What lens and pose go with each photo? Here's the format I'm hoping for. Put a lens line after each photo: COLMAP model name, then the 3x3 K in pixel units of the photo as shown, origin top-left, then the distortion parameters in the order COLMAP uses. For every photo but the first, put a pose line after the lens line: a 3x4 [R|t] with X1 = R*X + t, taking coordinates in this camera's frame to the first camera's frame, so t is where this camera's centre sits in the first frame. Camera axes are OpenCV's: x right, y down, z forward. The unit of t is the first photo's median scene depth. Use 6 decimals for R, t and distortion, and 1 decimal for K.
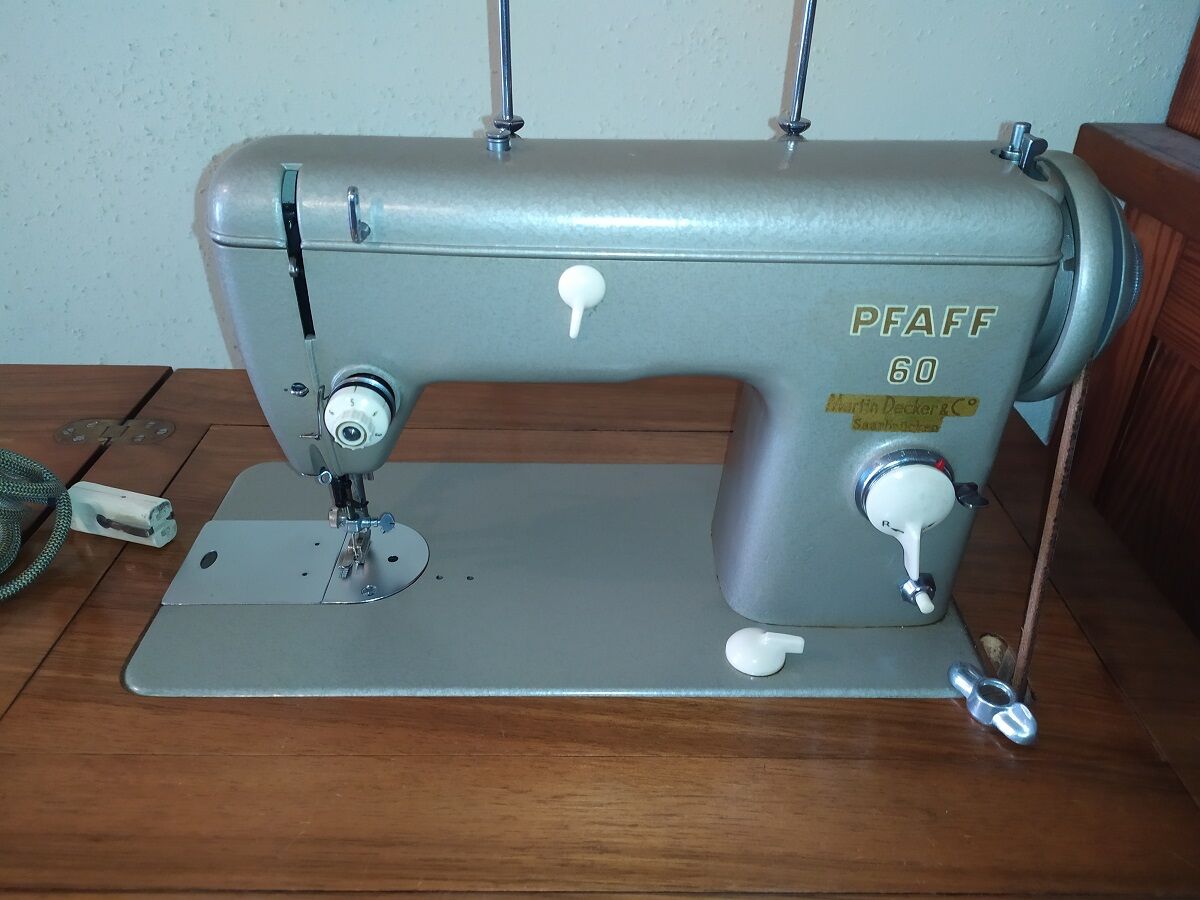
lens RADIAL K [[872.0, 0, 609.7], [0, 872.0, 446.7], [0, 0, 1]] dist [0.014017, -0.016348]
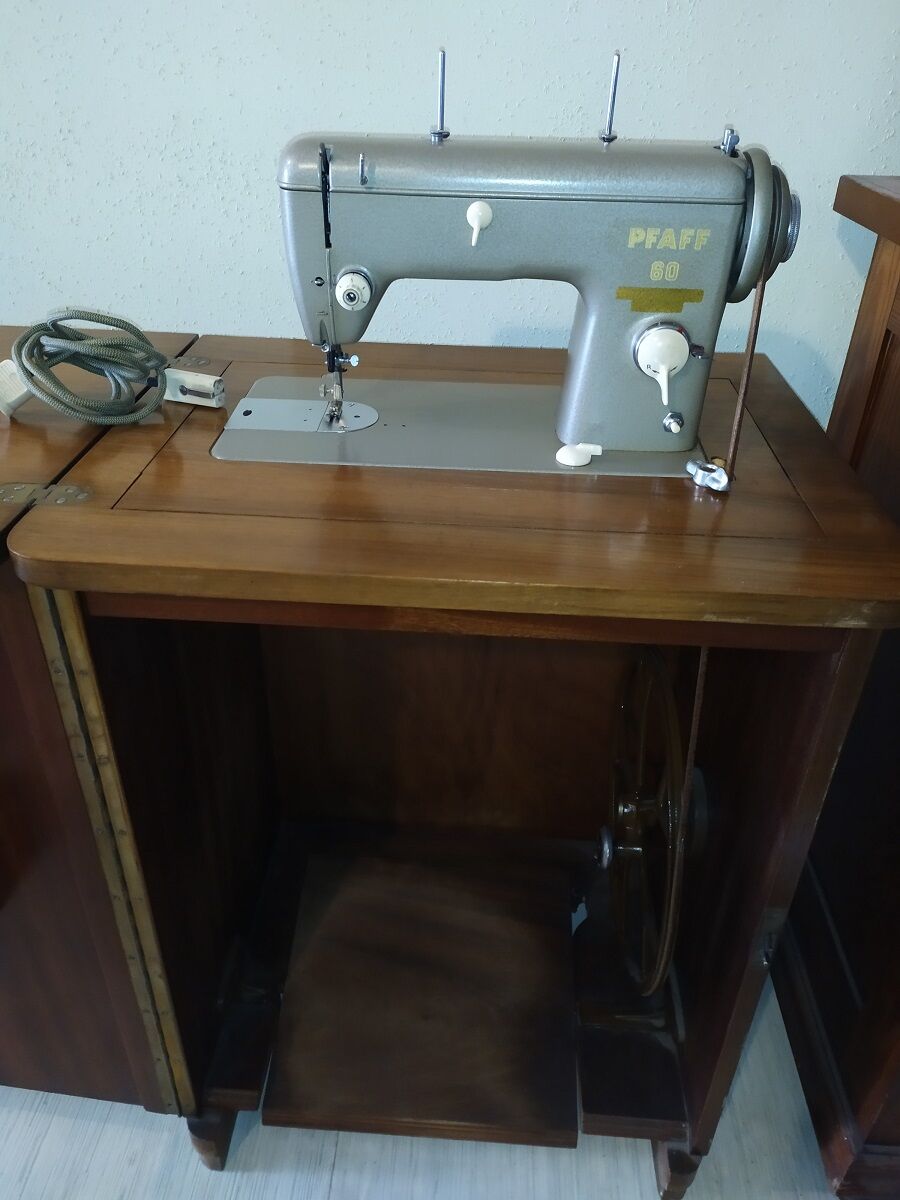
lens RADIAL K [[872.0, 0, 447.7], [0, 872.0, 608.2], [0, 0, 1]] dist [0.014017, -0.016348]
pose [[0.997605, 0.039485, -0.056794, 0.033289], [-0.038295, 0.999027, 0.021899, 0.536260], [0.057603, -0.019672, 0.998146, -0.757959]]
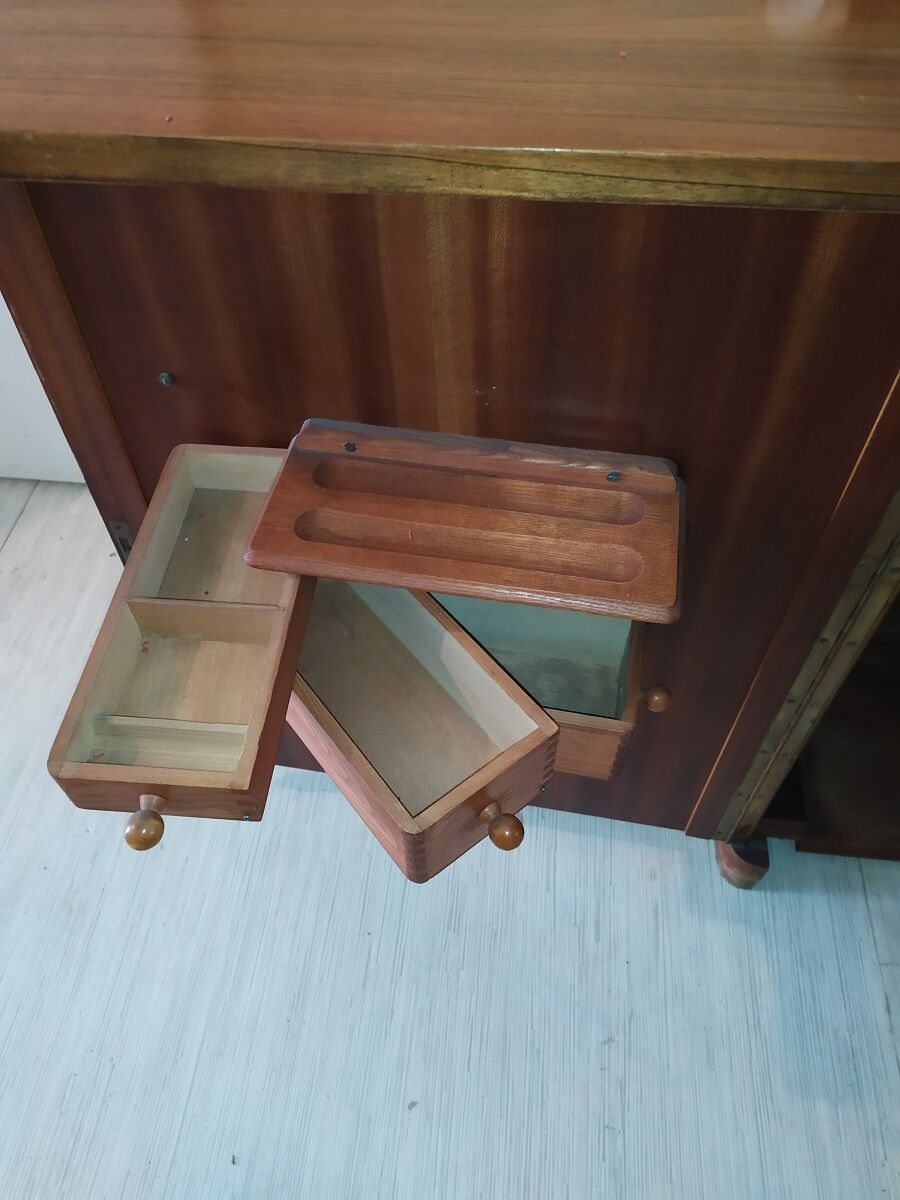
lens RADIAL K [[878.8, 0, 447.4], [0, 878.8, 594.1], [0, 0, 1]] dist [0.029543, -0.030440]
pose [[0.991400, 0.080116, -0.103475, -1.365285], [-0.039737, 0.937665, 0.345261, 0.636422], [0.124686, -0.338180, 0.932785, -0.445402]]
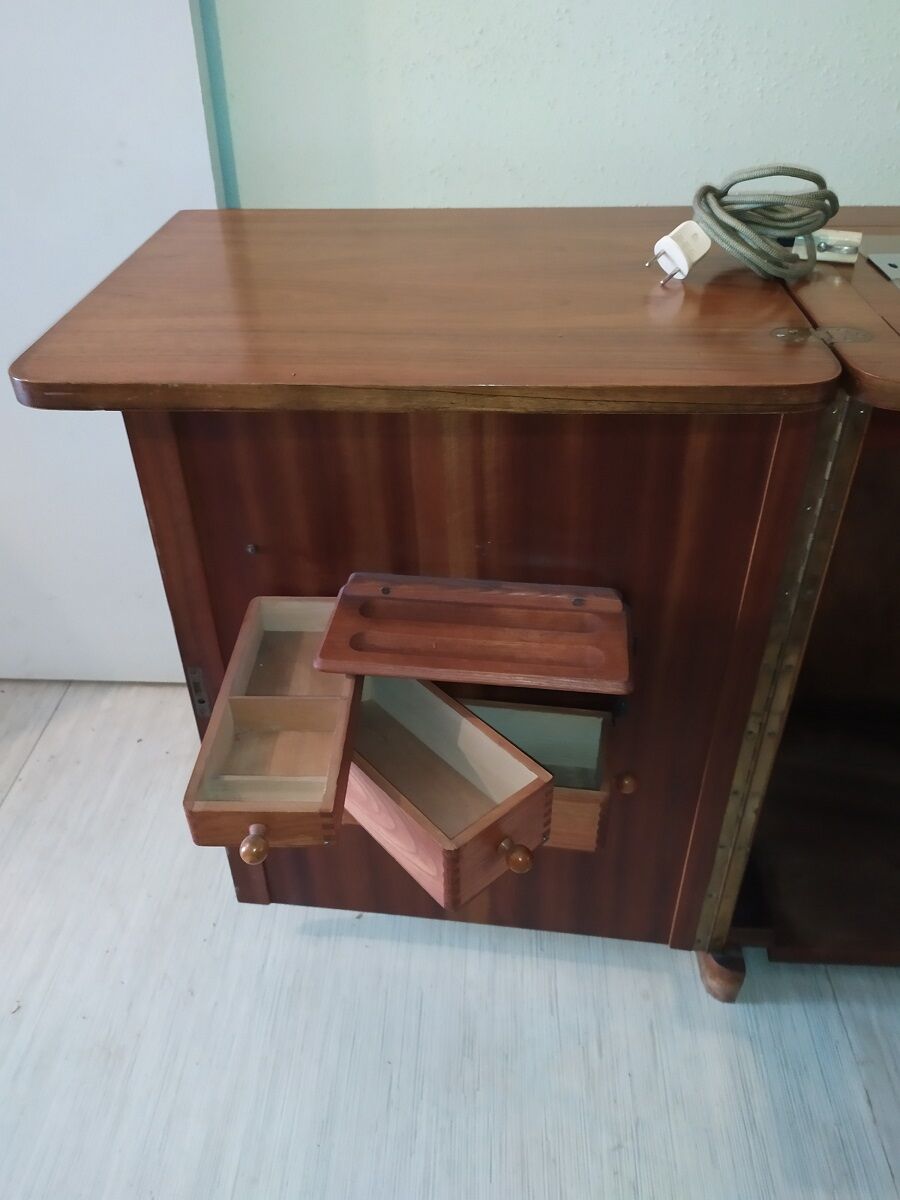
lens RADIAL K [[878.8, 0, 451.5], [0, 878.8, 583.2], [0, 0, 1]] dist [0.029543, -0.030440]
pose [[0.997017, 0.014512, -0.075804, -1.394806], [-0.009140, 0.997453, 0.070738, 0.759208], [0.076637, -0.069834, 0.994610, -1.010616]]
